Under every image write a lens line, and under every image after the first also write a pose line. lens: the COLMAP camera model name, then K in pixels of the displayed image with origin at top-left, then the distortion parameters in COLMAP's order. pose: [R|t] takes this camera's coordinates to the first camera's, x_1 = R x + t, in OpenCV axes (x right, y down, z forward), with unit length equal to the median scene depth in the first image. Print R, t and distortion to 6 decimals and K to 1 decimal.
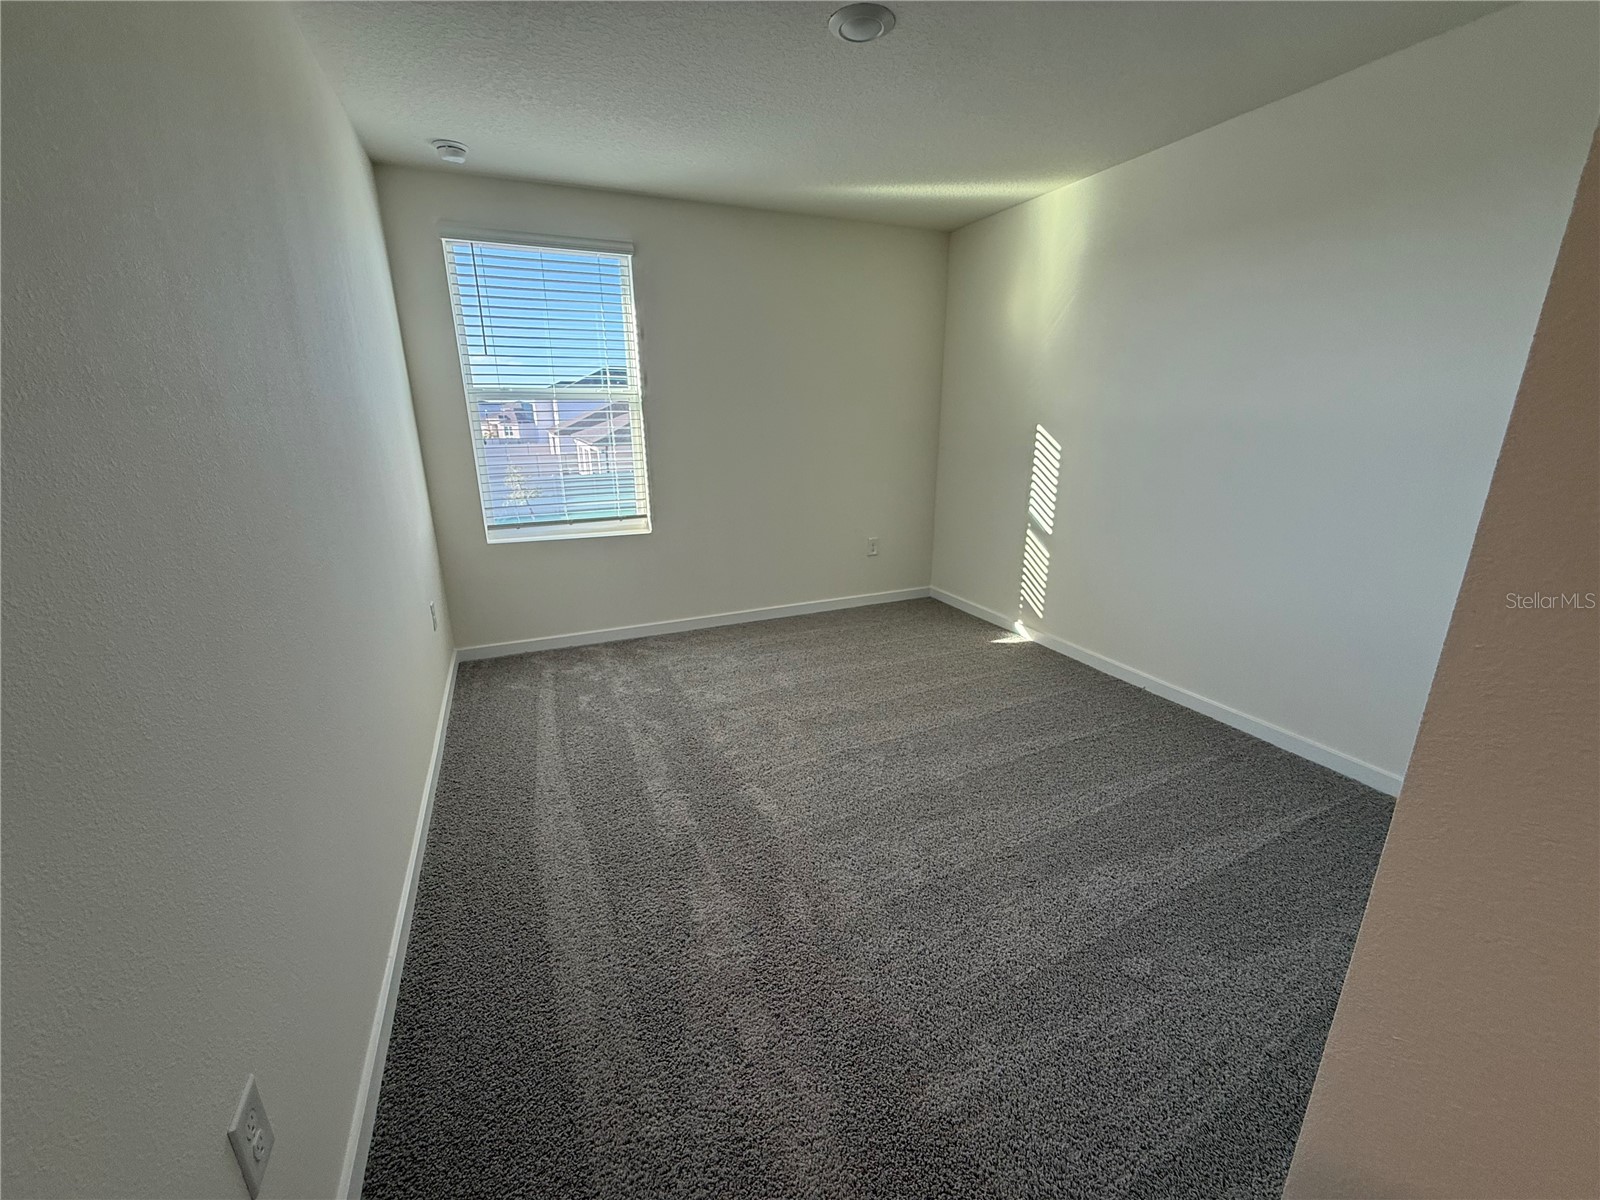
lens RADIAL K [[638.7, 0, 804.3], [0, 638.7, 604.5], [0, 0, 1]] dist [-0.000348, 0.000148]
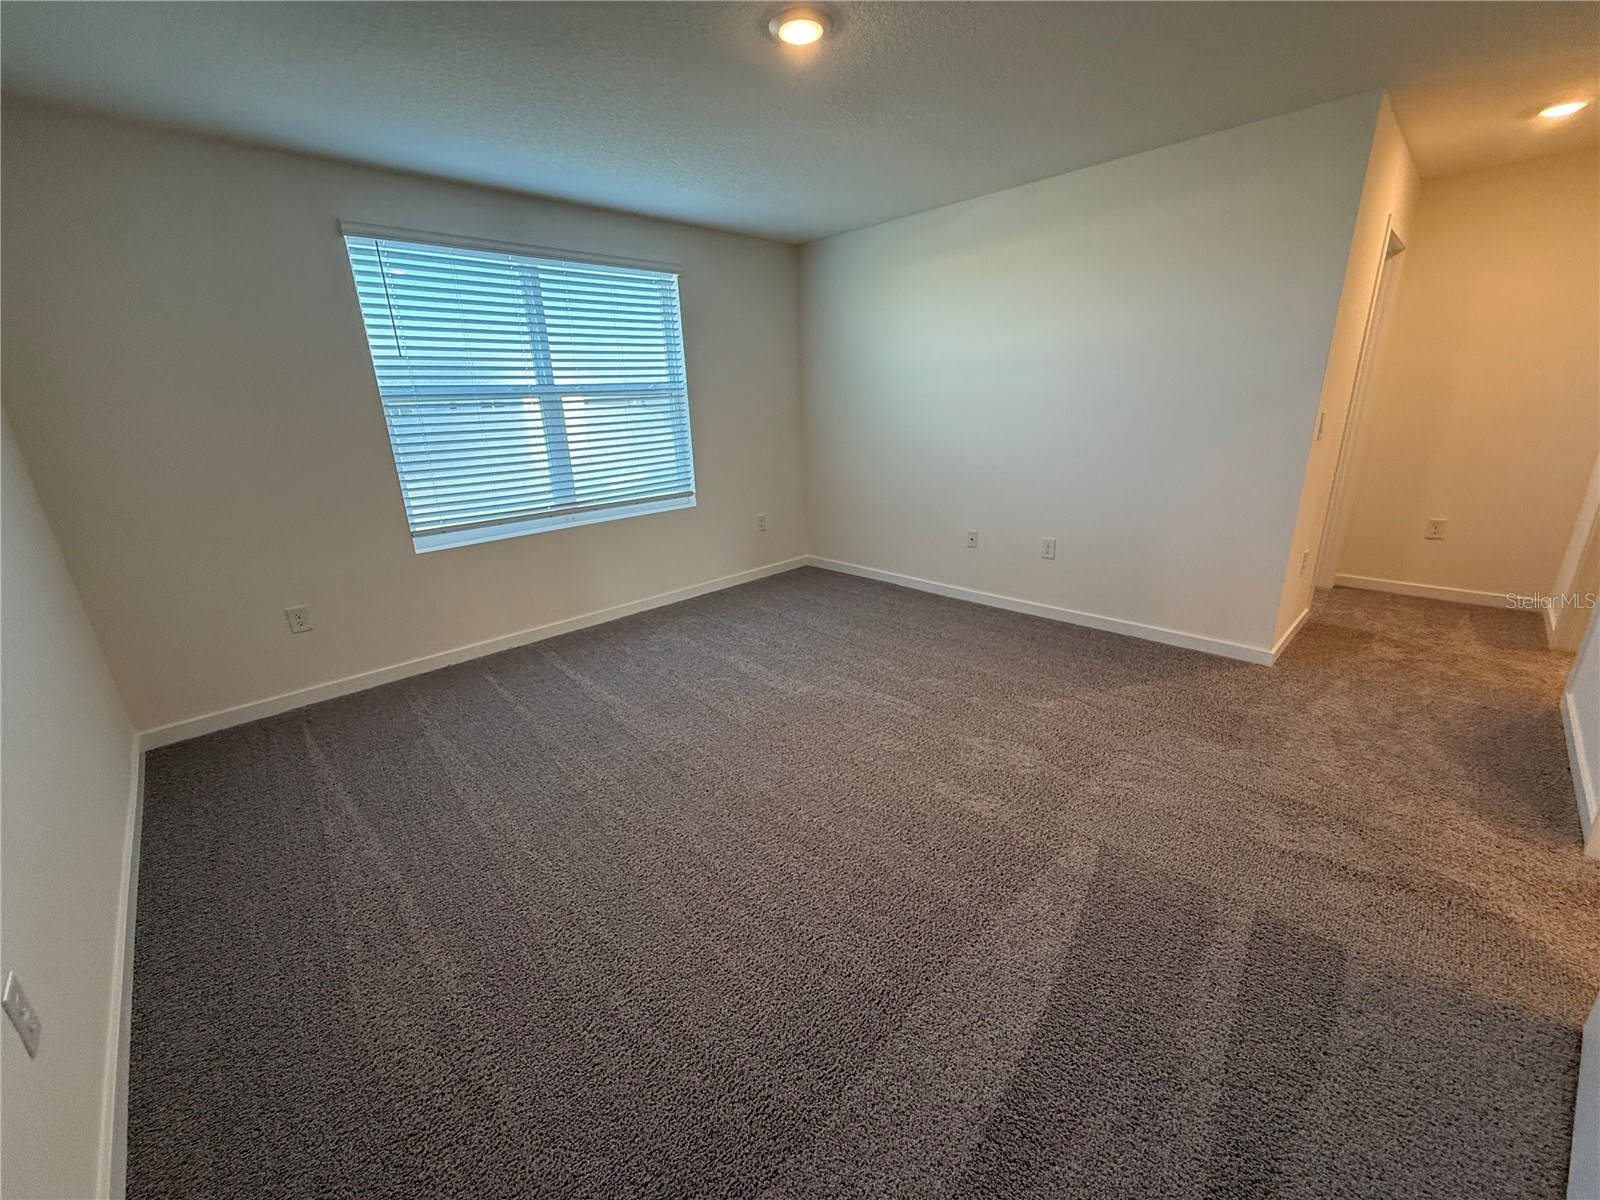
lens RADIAL K [[638.7, 0, 811.5], [0, 638.7, 601.7], [0, 0, 1]] dist [-0.000348, 0.000148]
pose [[0.933042, -0.138898, 0.331874, -0.272651], [0.137670, 0.990101, 0.027333, 0.033311], [-0.332385, 0.020186, 0.942928, -0.104189]]
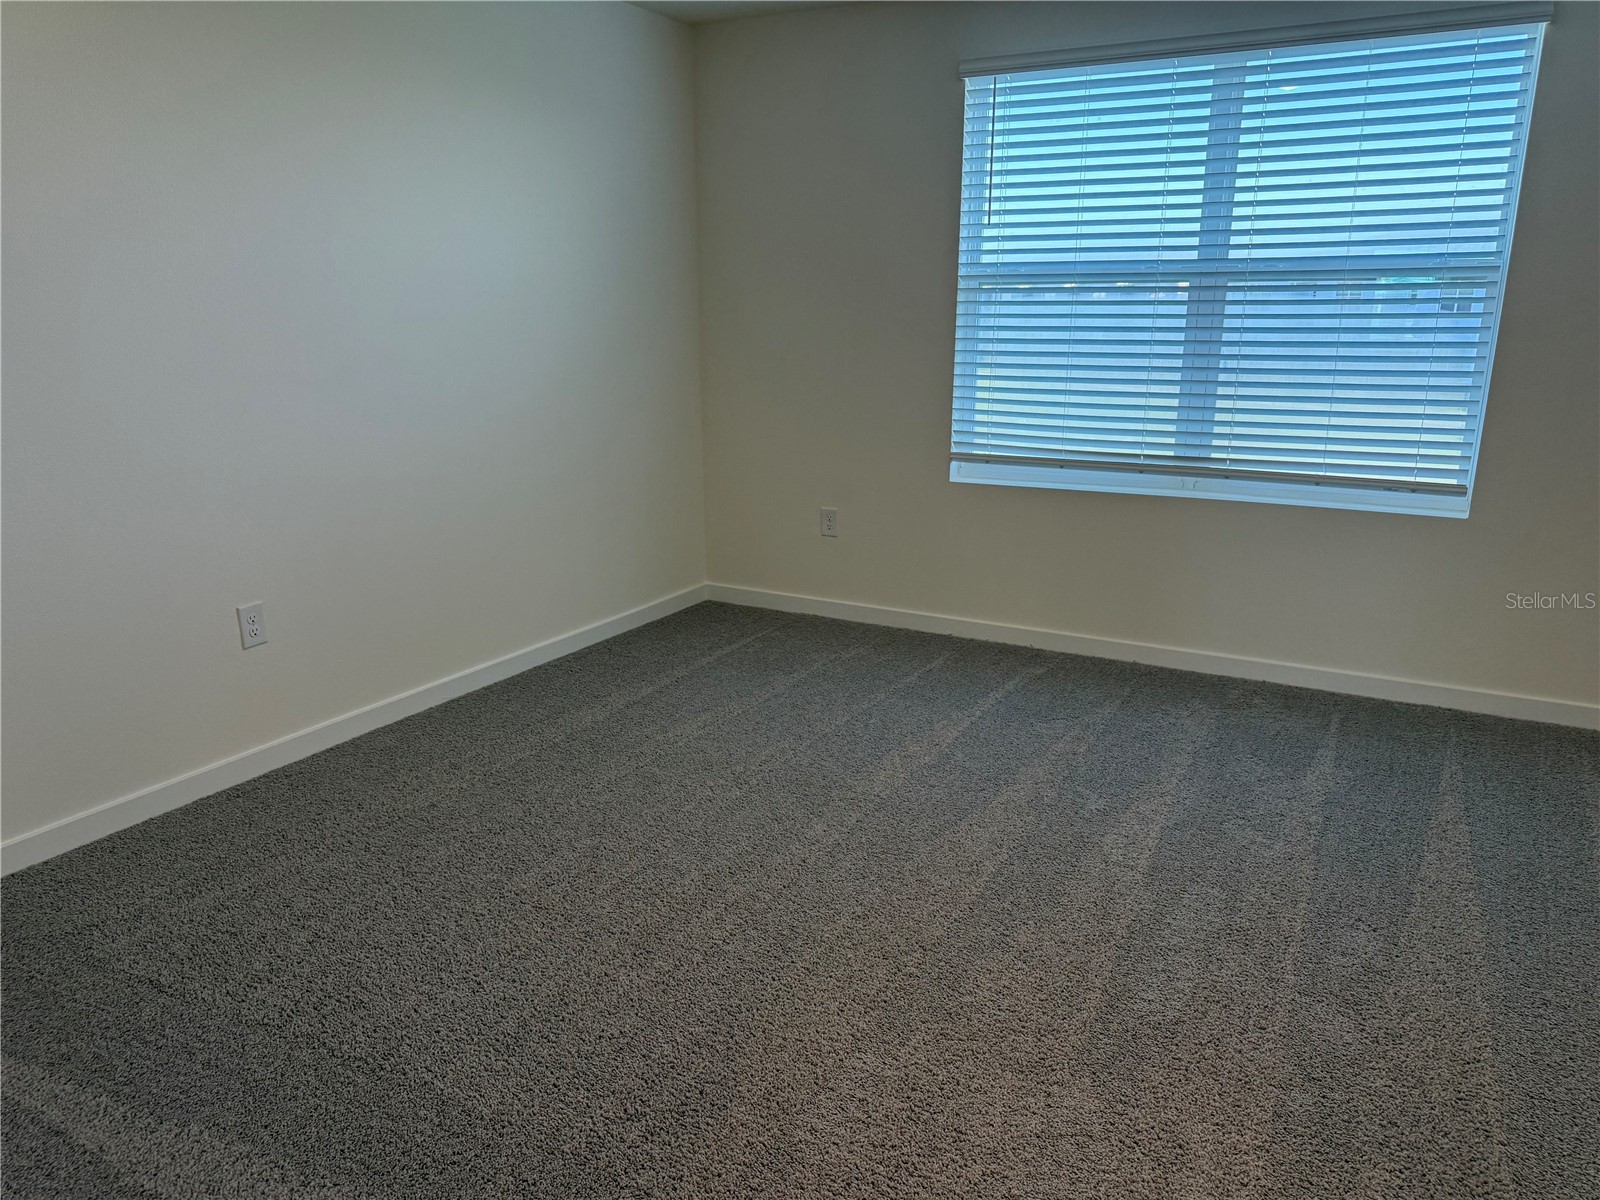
lens RADIAL K [[1023.5, 0, 807.9], [0, 1023.5, 598.5], [0, 0, 1]] dist [-0.043925, 0.000077]
pose [[0.622436, 0.214189, -0.752792, 0.316328], [-0.219477, 0.971001, 0.094804, -0.037874], [0.751268, 0.106211, 0.651396, 0.122849]]
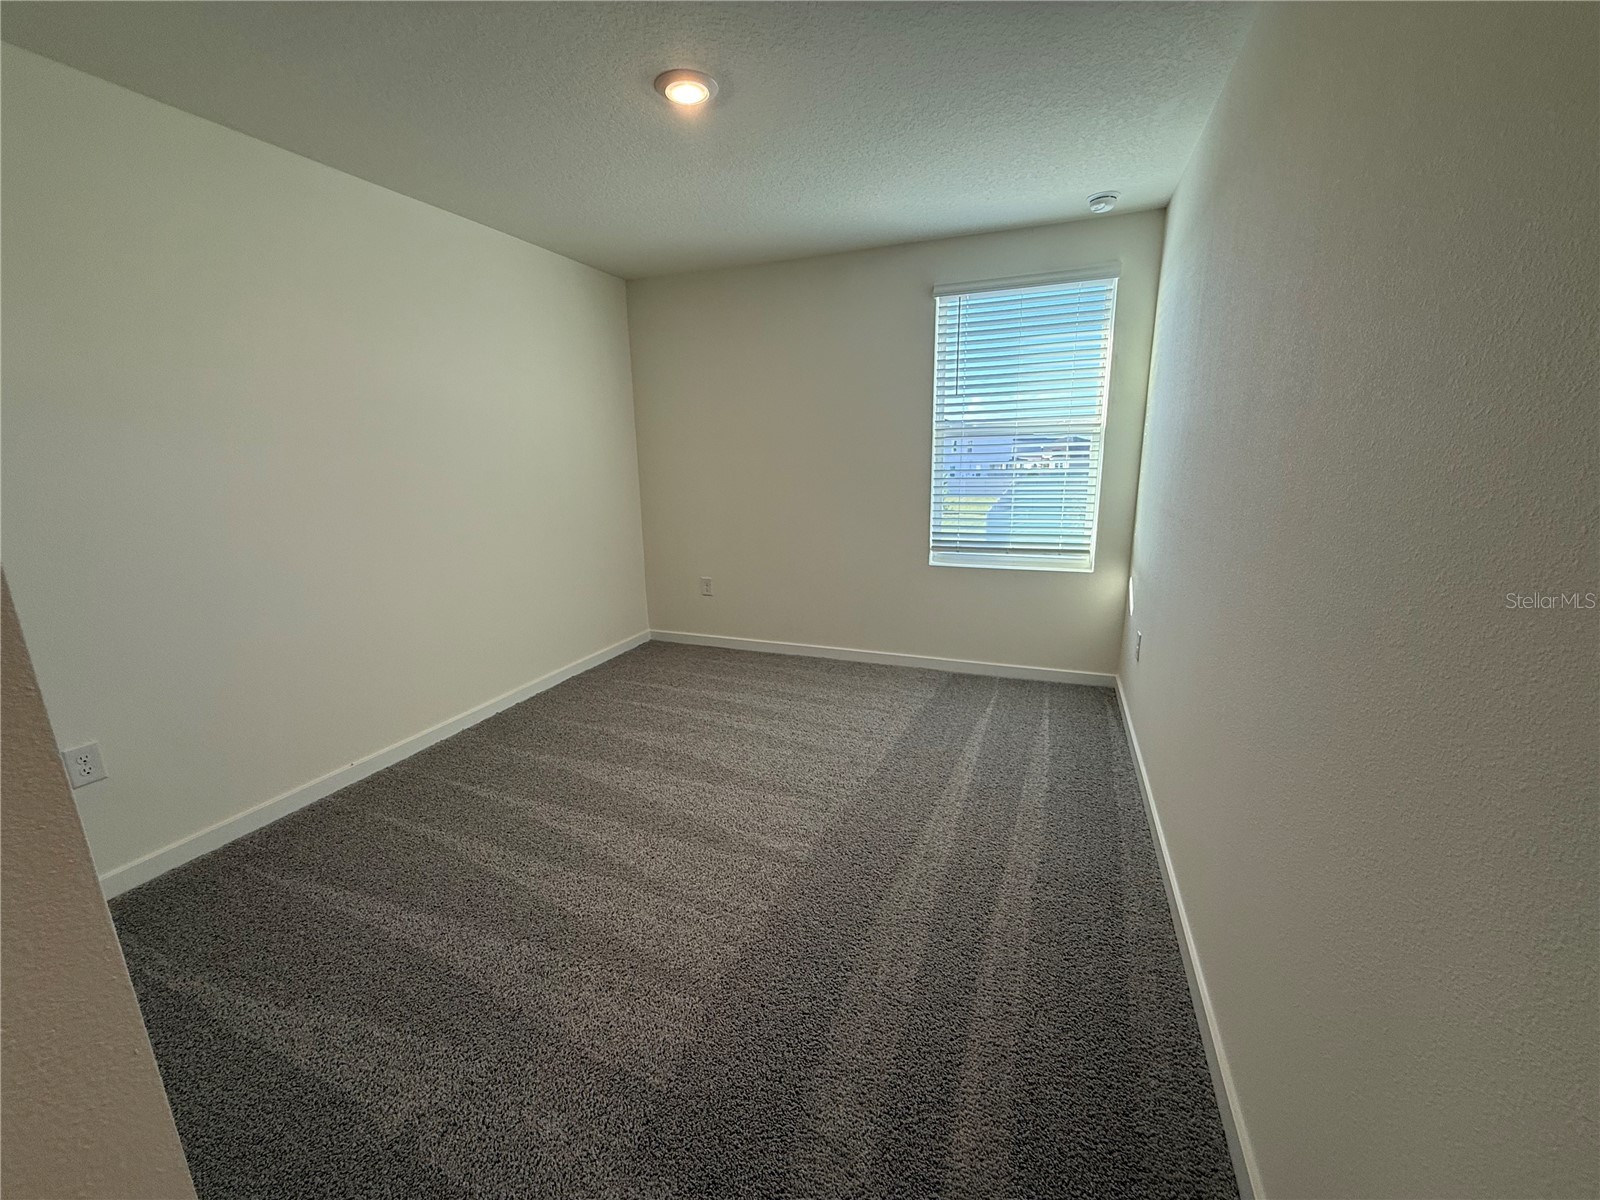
lens RADIAL K [[638.7, 0, 797.5], [0, 638.7, 602.7], [0, 0, 1]] dist [-0.000348, 0.000148]
pose [[0.710929, 0.149368, -0.687219, 0.110819], [-0.183005, 0.982812, 0.024297, -0.014807], [0.679036, 0.108491, 0.726044, 0.050291]]
